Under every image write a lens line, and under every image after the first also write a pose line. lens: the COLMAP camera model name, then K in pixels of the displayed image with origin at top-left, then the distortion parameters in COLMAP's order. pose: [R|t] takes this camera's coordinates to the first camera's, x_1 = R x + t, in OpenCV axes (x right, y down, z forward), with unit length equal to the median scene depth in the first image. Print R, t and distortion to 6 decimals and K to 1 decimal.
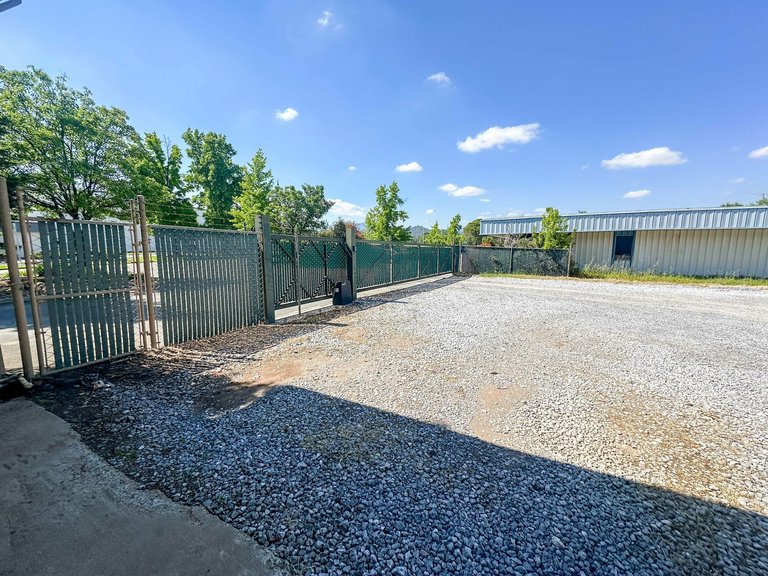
lens RADIAL K [[305.3, 0, 384.3], [0, 305.3, 288.4], [0, 0, 1]] dist [-0.001060, 0.000005]
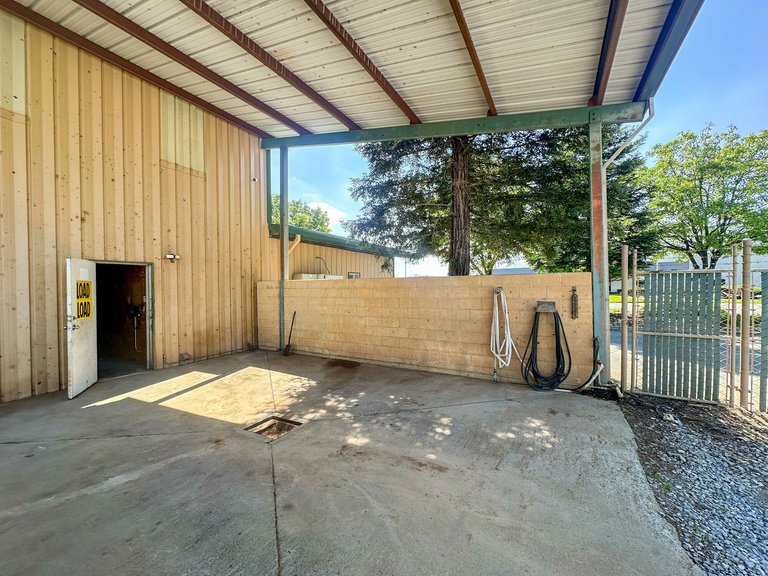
lens RADIAL K [[305.3, 0, 383.7], [0, 305.3, 288.1], [0, 0, 1]] dist [-0.001060, 0.000005]
pose [[-0.039077, 0.006927, -0.999212, 0.196784], [-0.123144, 0.992320, 0.011695, -0.035271], [0.991619, 0.123504, -0.037924, -0.044603]]
